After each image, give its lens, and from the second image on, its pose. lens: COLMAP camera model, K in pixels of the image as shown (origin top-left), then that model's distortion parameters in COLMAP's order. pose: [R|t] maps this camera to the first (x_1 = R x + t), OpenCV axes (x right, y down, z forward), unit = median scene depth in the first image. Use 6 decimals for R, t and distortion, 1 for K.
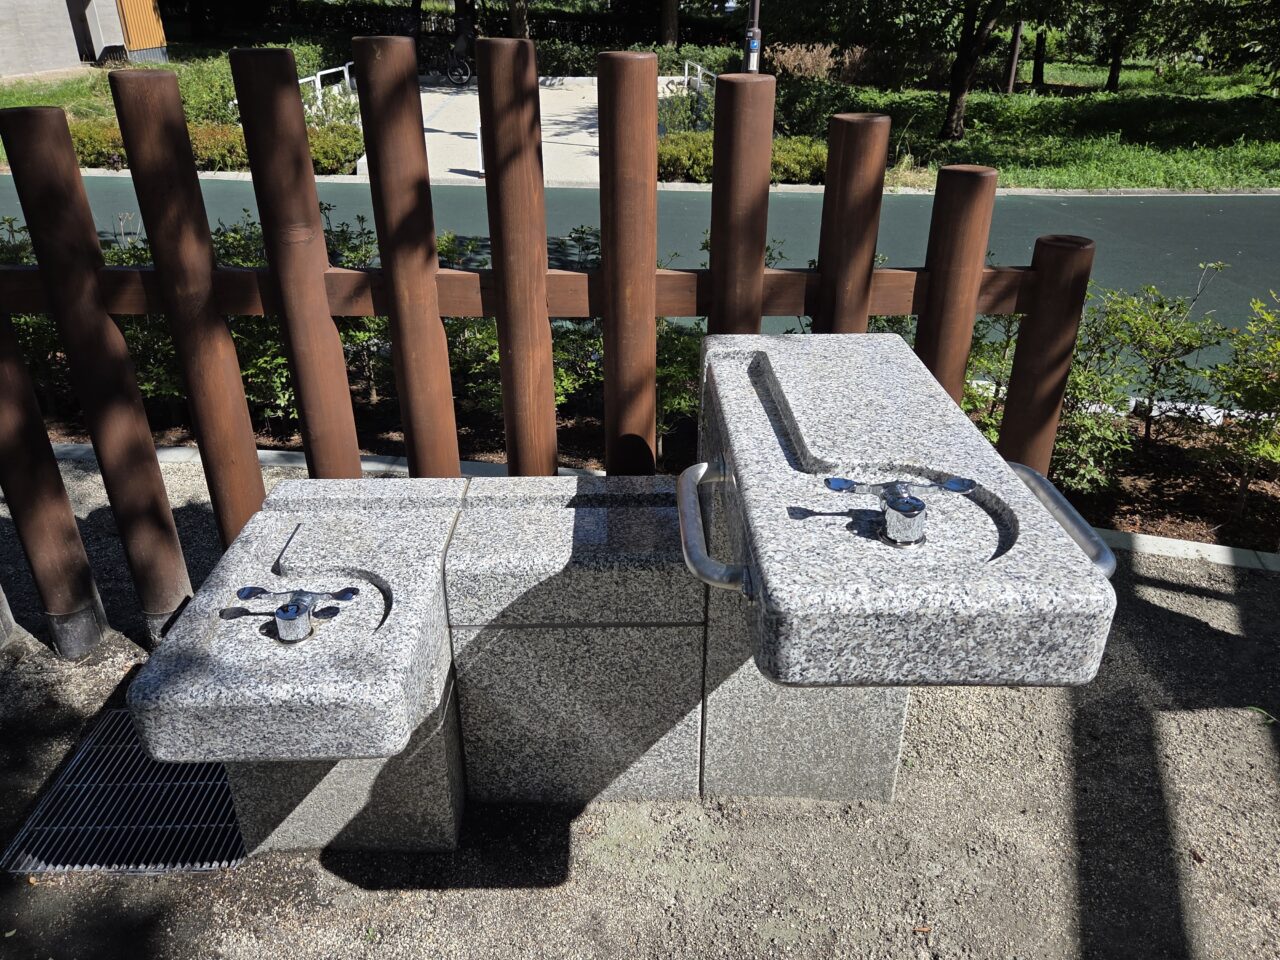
lens RADIAL K [[904.8, 0, 642.7], [0, 904.8, 473.4], [0, 0, 1]] dist [0.050116, -0.001181]
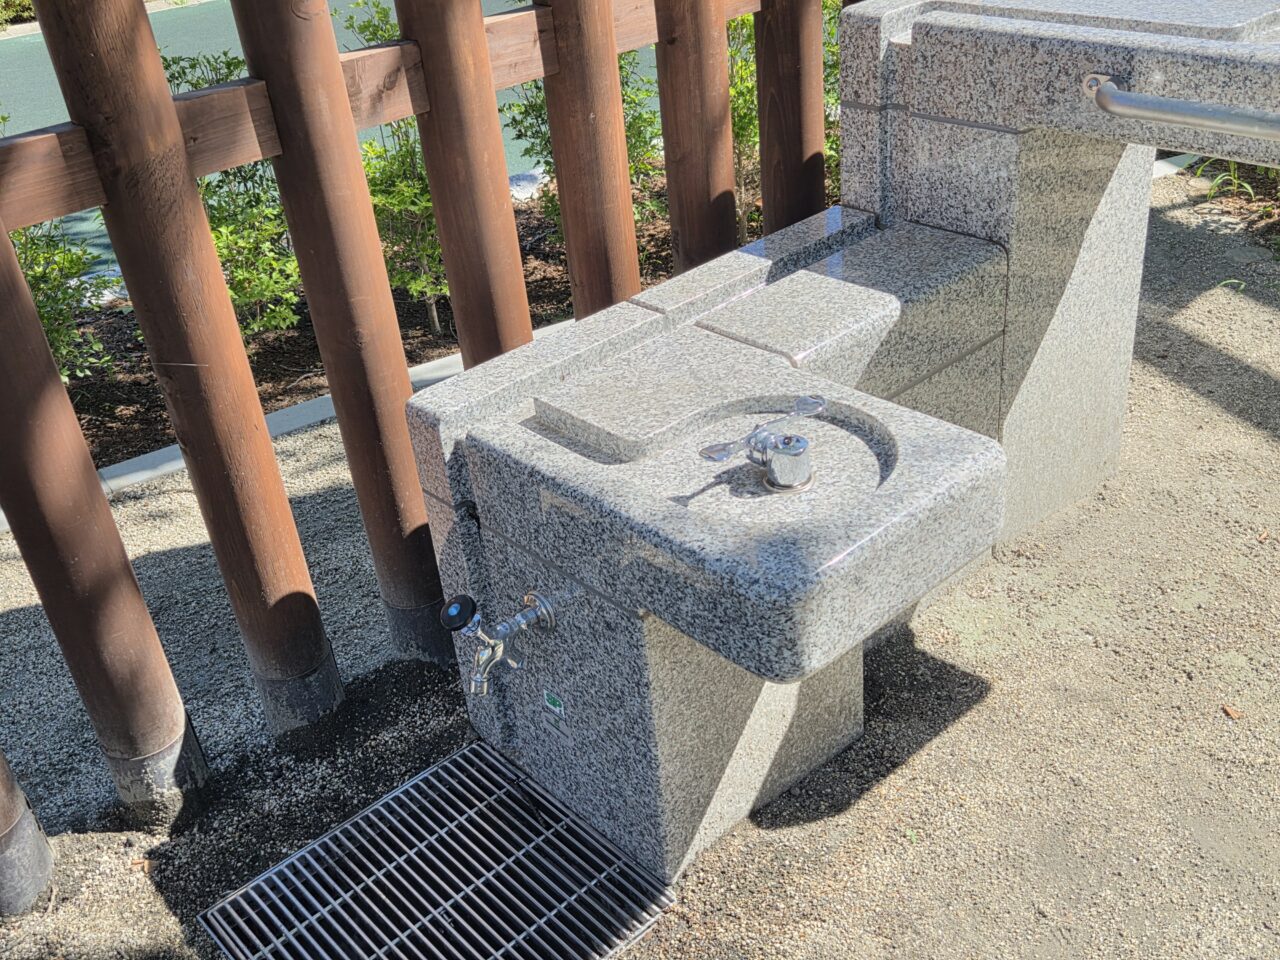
lens RADIAL K [[1274.4, 0, 642.0], [0, 1274.4, 483.8], [0, 0, 1]] dist [0.084074, 0.000000]
pose [[0.756829, -0.401732, 0.515578, -0.780781], [0.375260, 0.912921, 0.160483, -0.020357], [-0.535154, 0.072017, 0.841679, 0.167653]]
